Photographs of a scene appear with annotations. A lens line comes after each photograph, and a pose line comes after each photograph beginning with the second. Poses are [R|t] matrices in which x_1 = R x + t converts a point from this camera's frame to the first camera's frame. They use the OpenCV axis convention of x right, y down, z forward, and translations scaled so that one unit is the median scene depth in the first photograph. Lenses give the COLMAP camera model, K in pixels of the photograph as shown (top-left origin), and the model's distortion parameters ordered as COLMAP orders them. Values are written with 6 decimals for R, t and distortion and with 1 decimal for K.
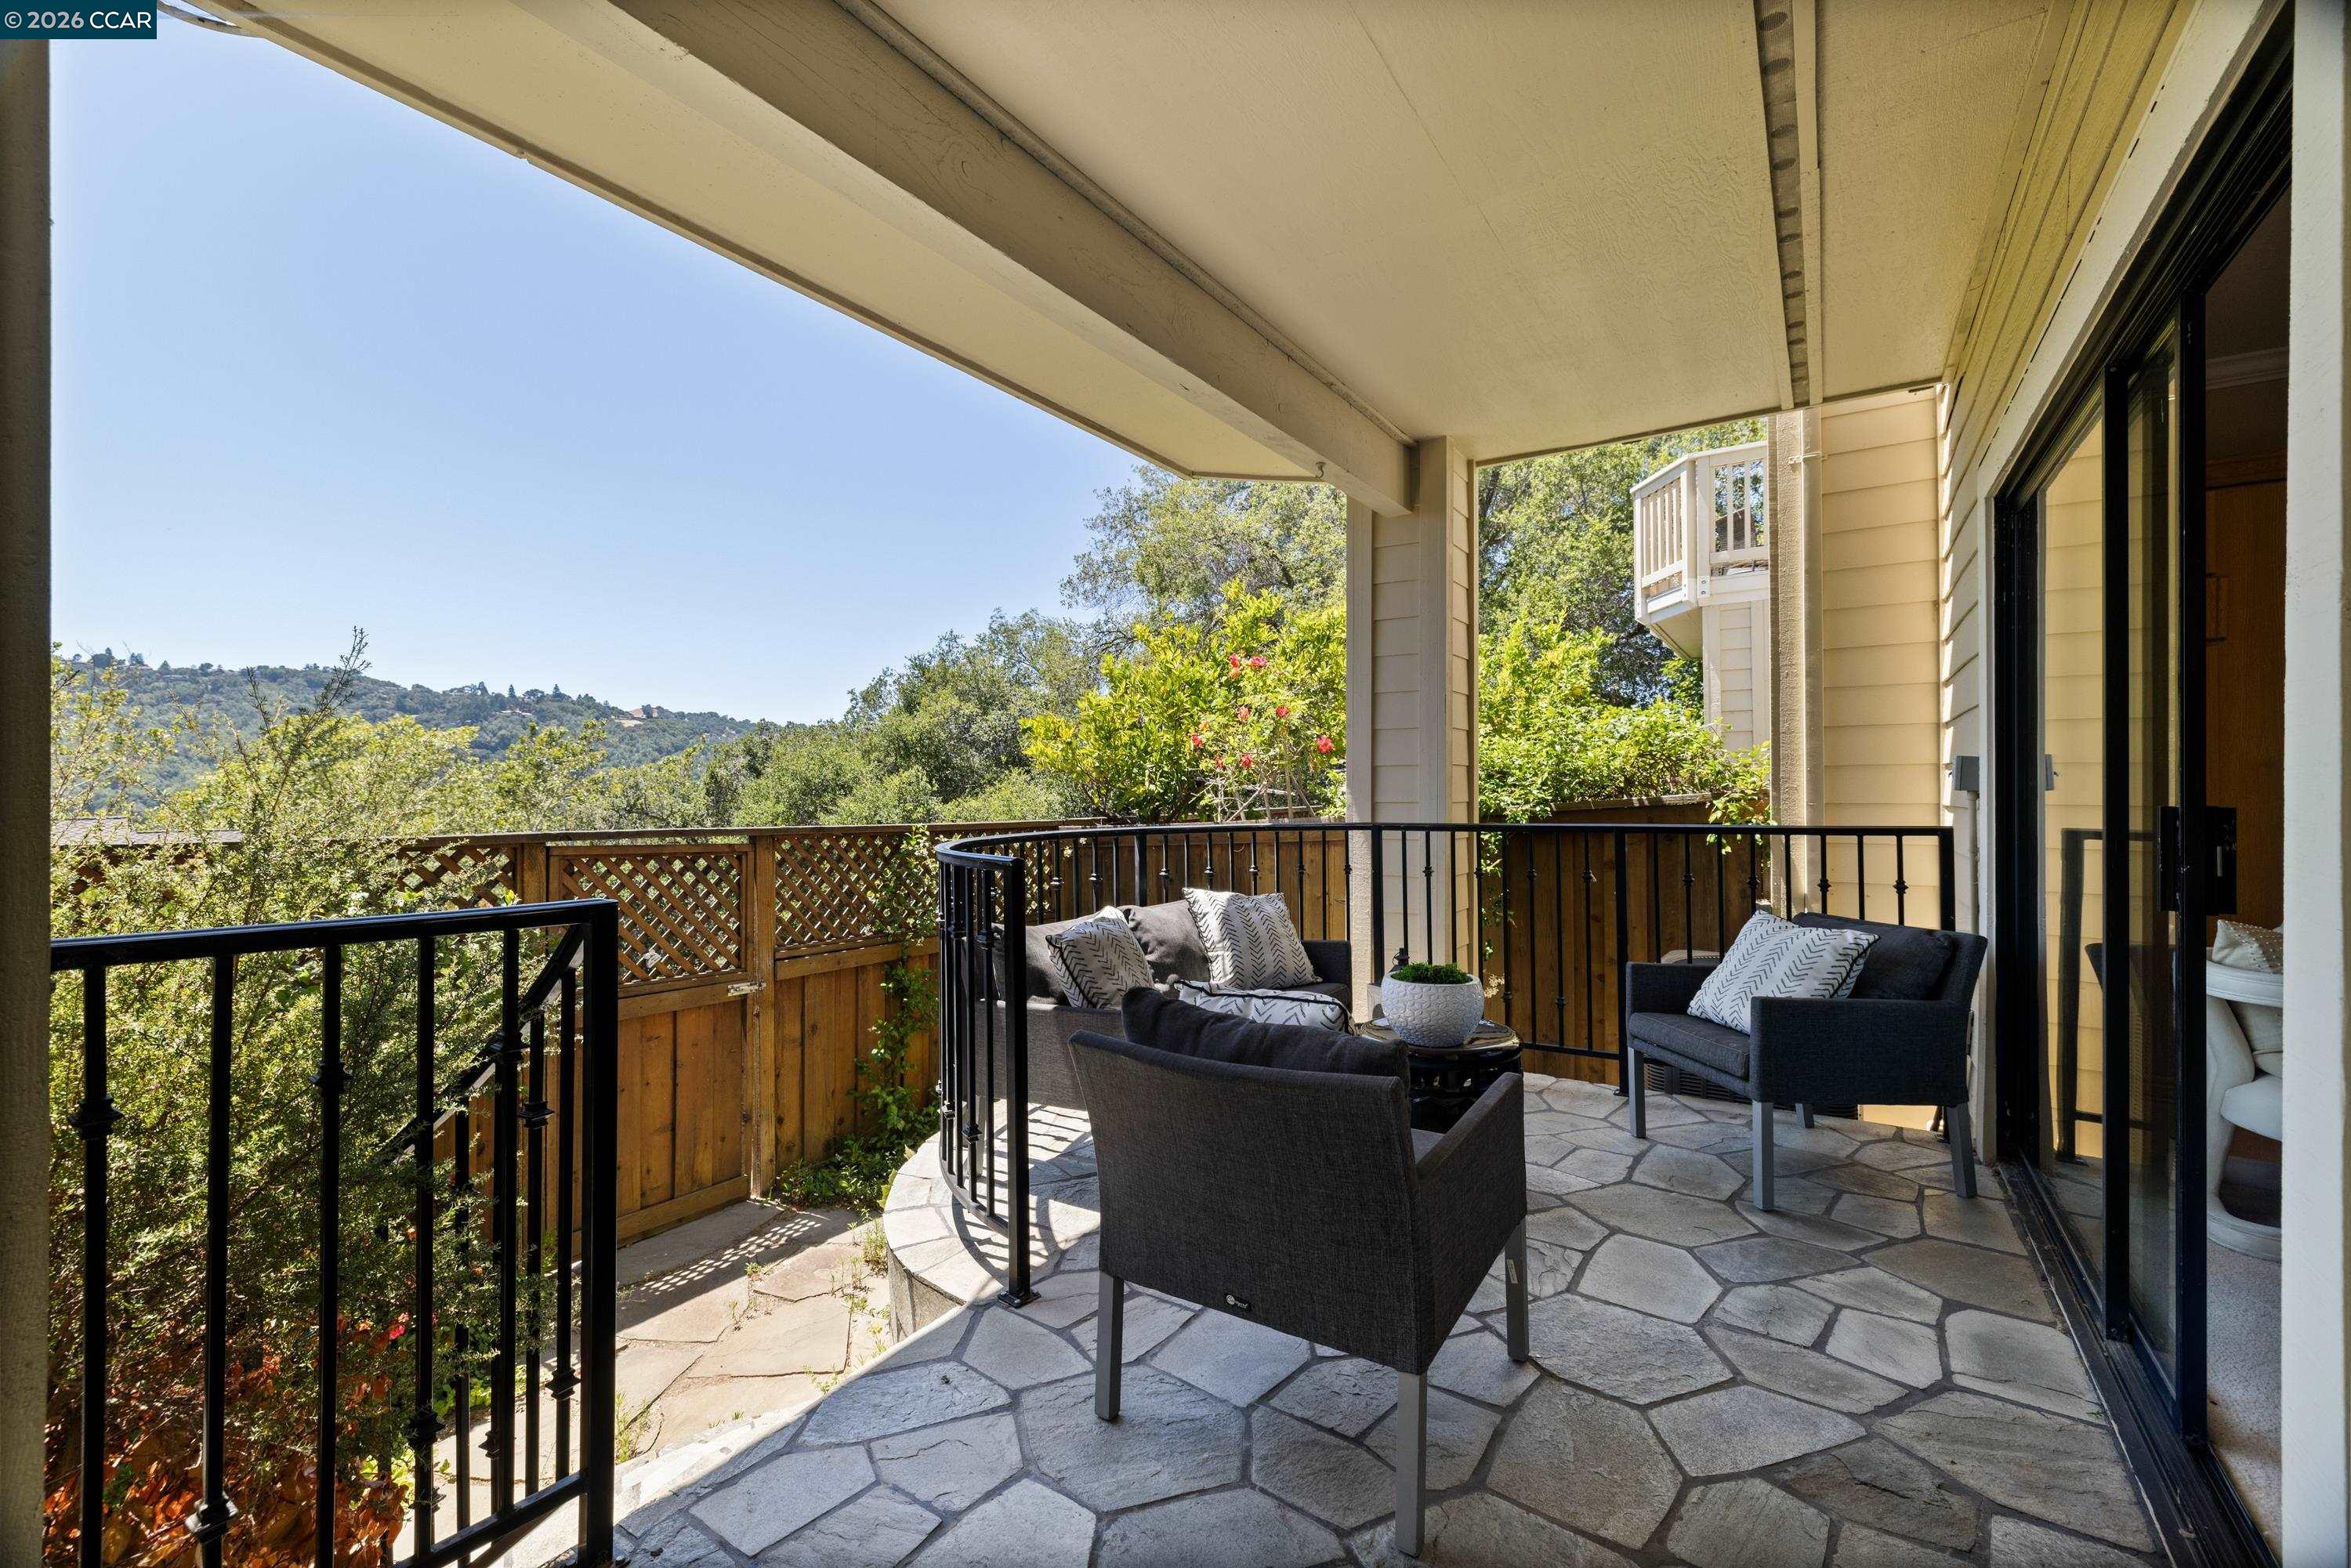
lens RADIAL K [[982.0, 0, 1175.5], [0, 982.0, 784.0], [0, 0, 1]] dist [-0.002012, -0.000044]
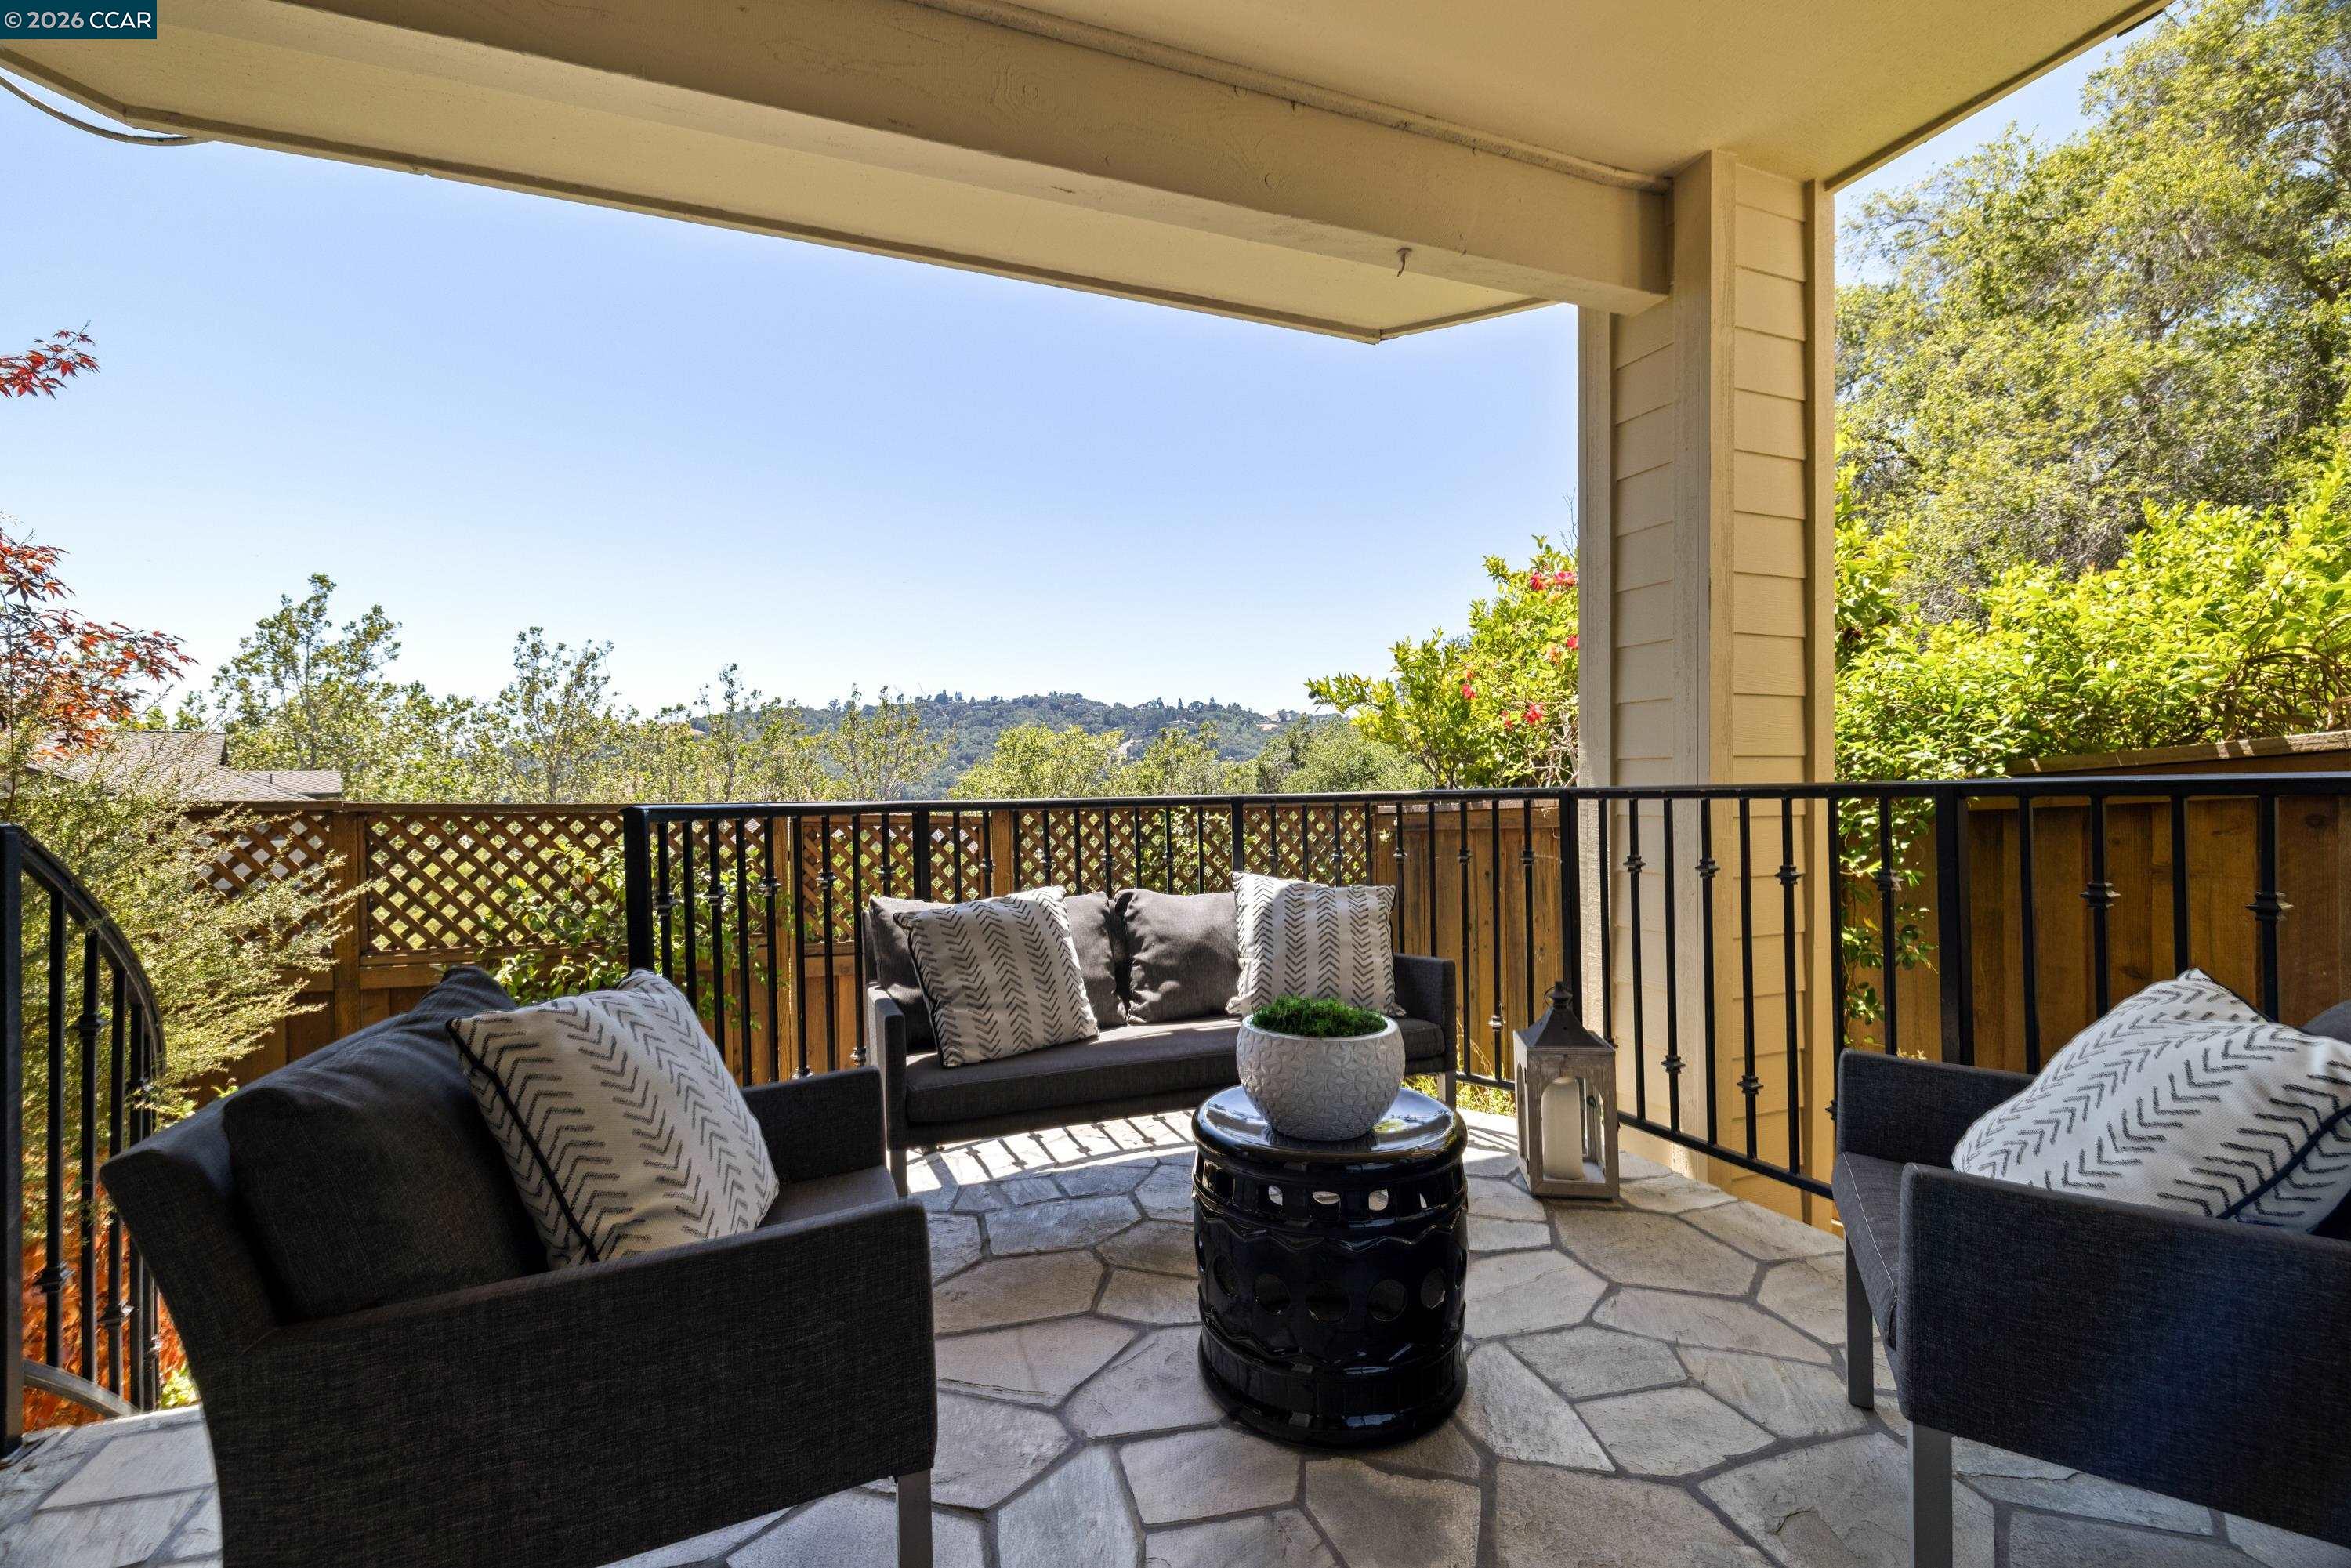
lens RADIAL K [[997.6, 0, 1160.0], [0, 997.6, 797.8], [0, 0, 1]] dist [-0.000009, 0.000122]
pose [[0.815540, -0.001619, -0.578699, 0.417411], [0.012799, 0.999802, 0.015240, 0.037224], [0.578560, -0.019835, 0.815399, 0.345719]]
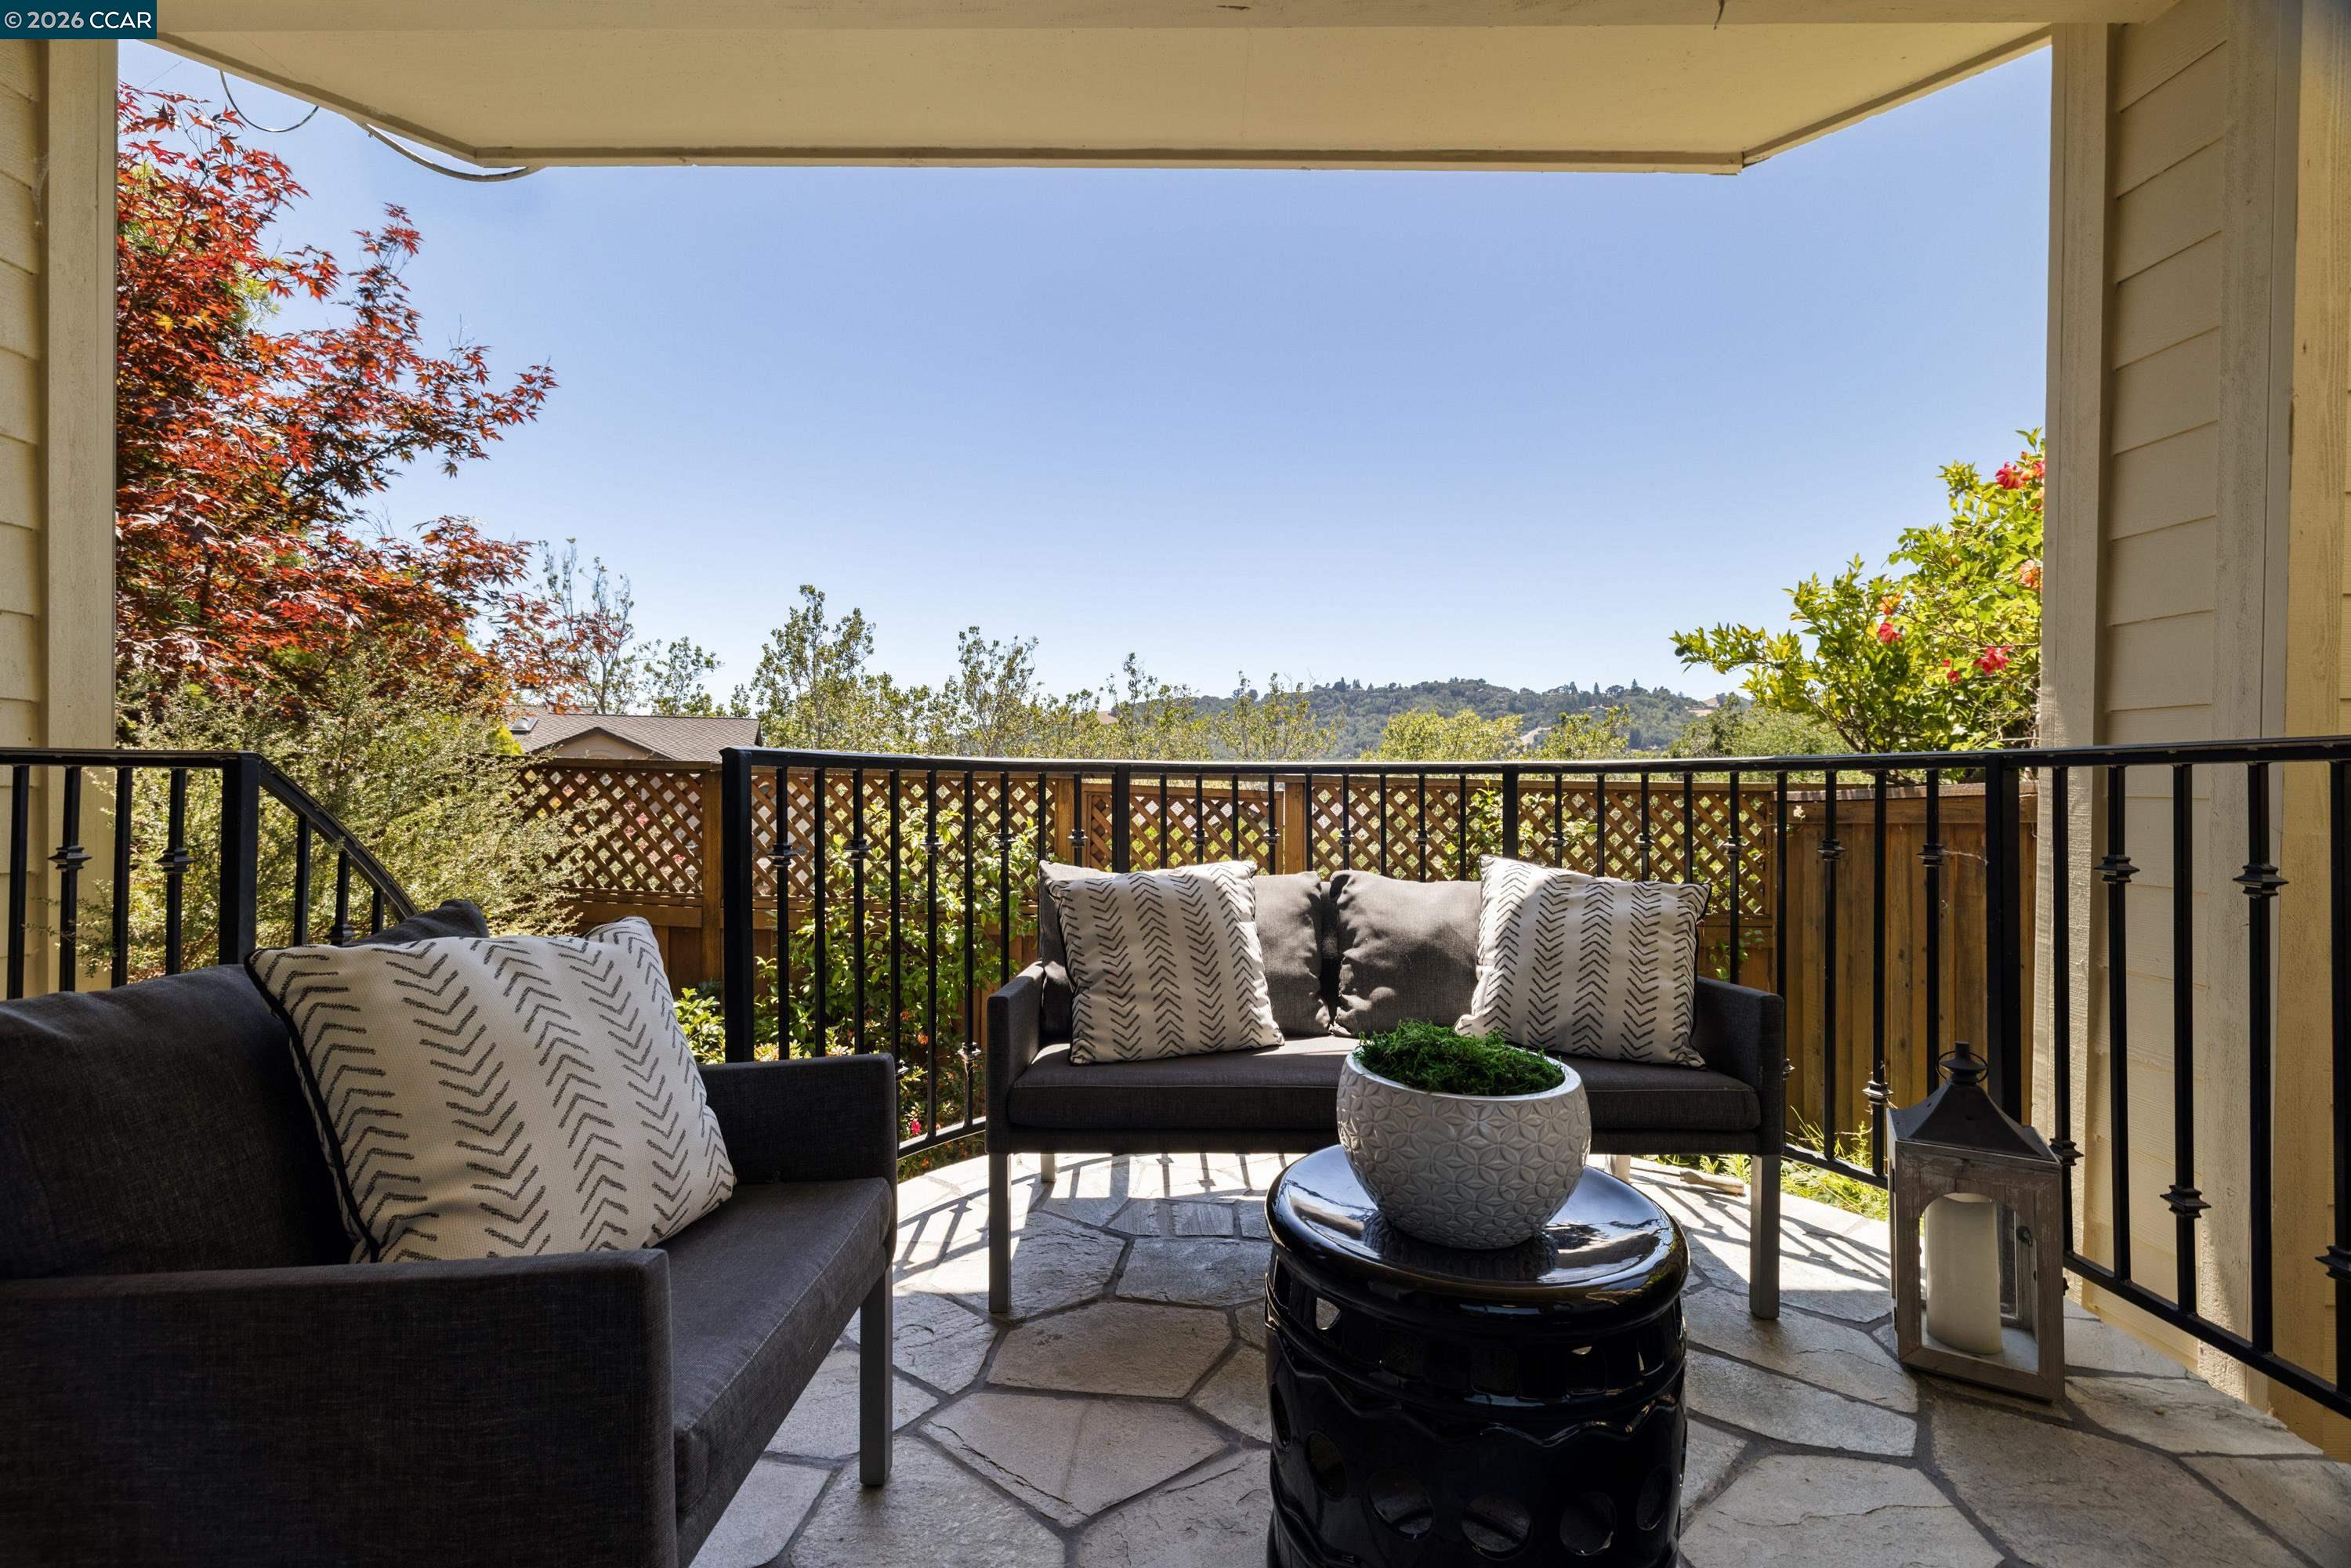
lens RADIAL K [[1004.5, 0, 1181.2], [0, 1004.5, 781.7], [0, 0, 1]] dist [0.000190, 0.000619]
pose [[0.550981, 0.009752, -0.834461, 0.425471], [-0.003715, 0.999950, 0.009233, 0.057399], [0.834510, -0.001987, 0.550990, 0.520644]]
